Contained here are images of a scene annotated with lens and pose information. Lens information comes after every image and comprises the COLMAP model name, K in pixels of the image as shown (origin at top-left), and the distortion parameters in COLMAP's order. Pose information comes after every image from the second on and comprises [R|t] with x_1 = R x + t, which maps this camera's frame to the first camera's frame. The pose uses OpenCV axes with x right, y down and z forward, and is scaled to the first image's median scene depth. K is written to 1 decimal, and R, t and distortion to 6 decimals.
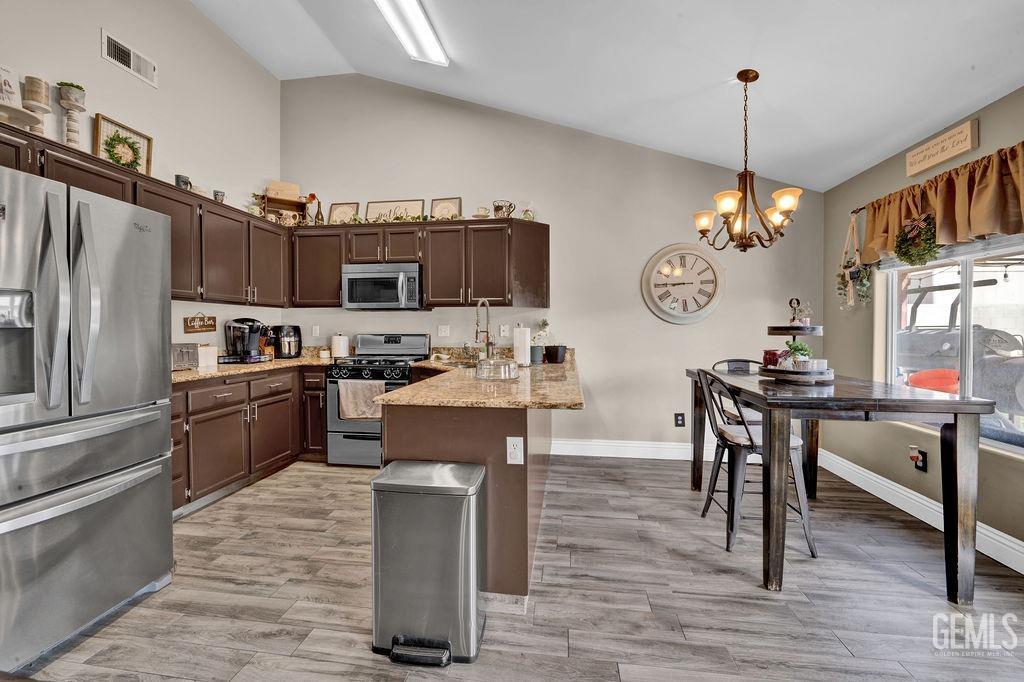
lens RADIAL K [[424.1, 0, 500.5], [0, 424.1, 334.8], [0, 0, 1]] dist [-0.010352, -0.000927]
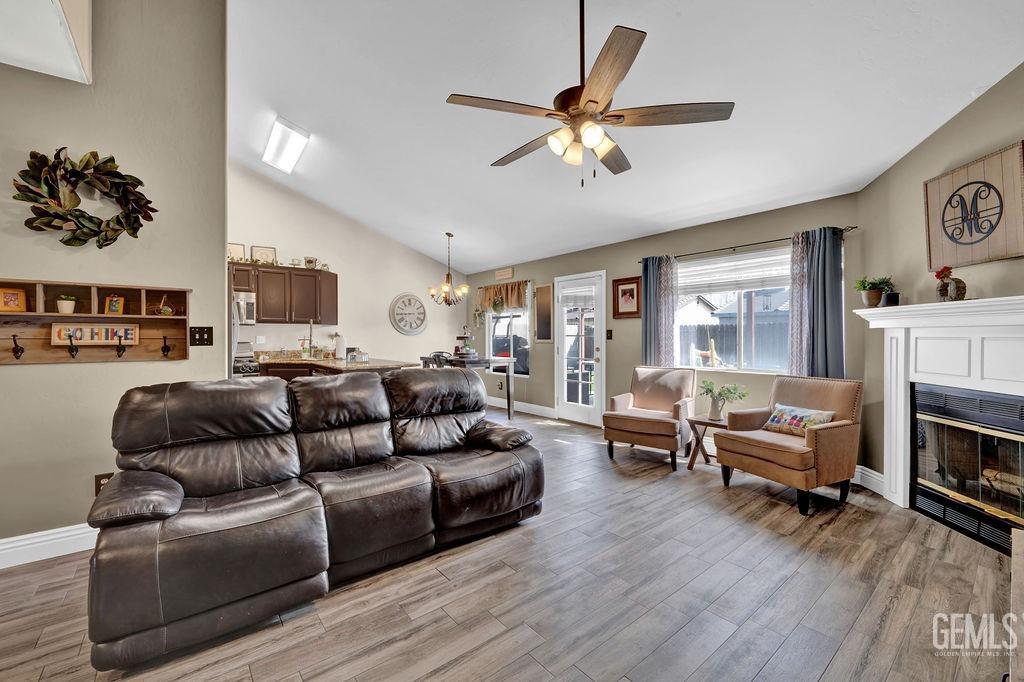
lens RADIAL K [[424.1, 0, 506.0], [0, 424.1, 334.3], [0, 0, 1]] dist [-0.010352, -0.000927]
pose [[0.683732, 0.000974, 0.729732, -0.675123], [0.013338, 0.999815, -0.013833, 0.003668], [-0.729611, 0.019191, 0.683593, -0.628331]]
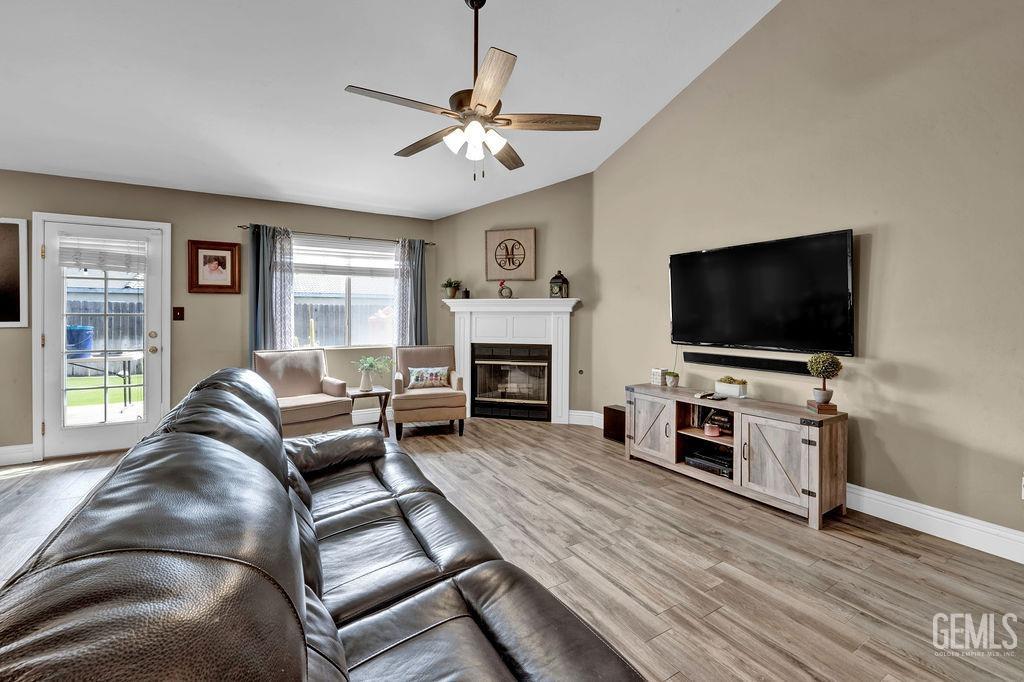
lens RADIAL K [[424.1, 0, 507.4], [0, 424.1, 318.3], [0, 0, 1]] dist [-0.010352, -0.000927]
pose [[-0.633587, -0.003711, 0.773663, -0.714933], [0.009848, 0.999869, 0.012861, -0.004054], [-0.773609, 0.015768, -0.633467, 0.126461]]
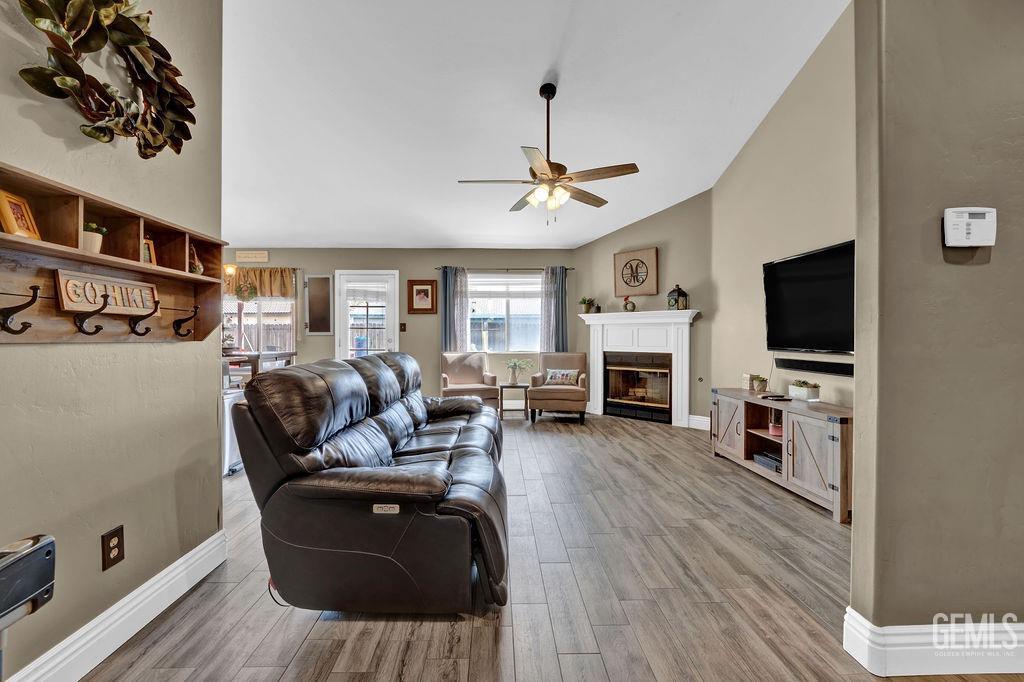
lens RADIAL K [[424.1, 0, 510.5], [0, 424.1, 335.5], [0, 0, 1]] dist [-0.010352, -0.000927]
pose [[-0.181621, 0.003648, 0.983362, -1.081048], [0.014410, 0.999896, -0.001048, 0.029232], [-0.983263, 0.013980, -0.181654, -0.015894]]
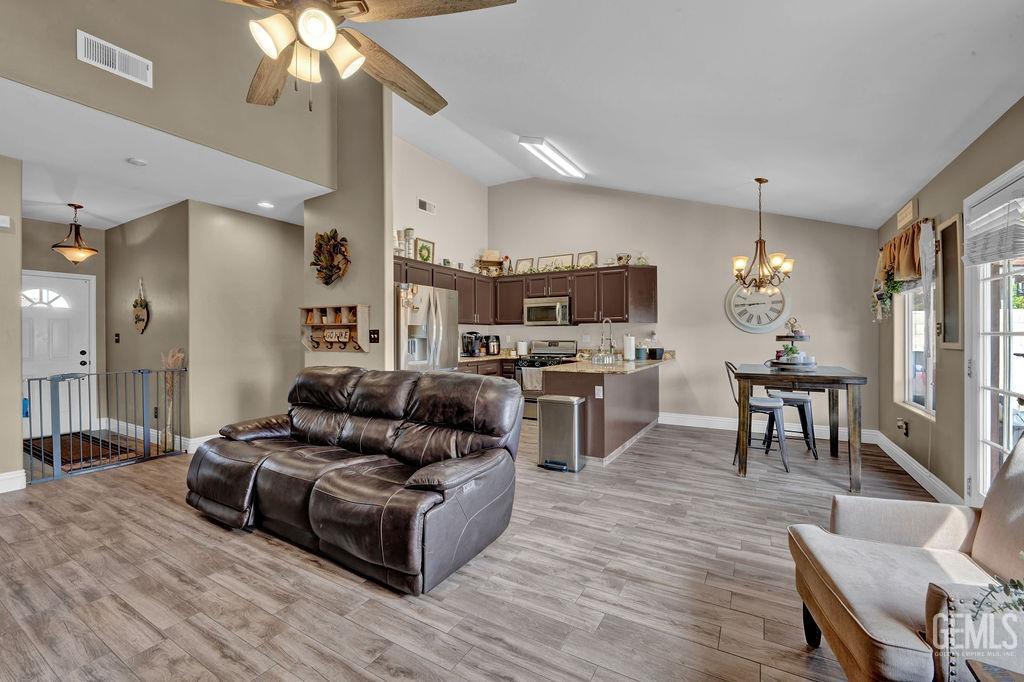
lens RADIAL K [[424.1, 0, 505.8], [0, 424.1, 339.5], [0, 0, 1]] dist [-0.010352, -0.000927]
pose [[0.925088, -0.001043, -0.379752, 0.200474], [-0.001489, 0.999979, -0.006374, 0.004731], [0.379751, 0.006461, 0.925066, -0.587699]]
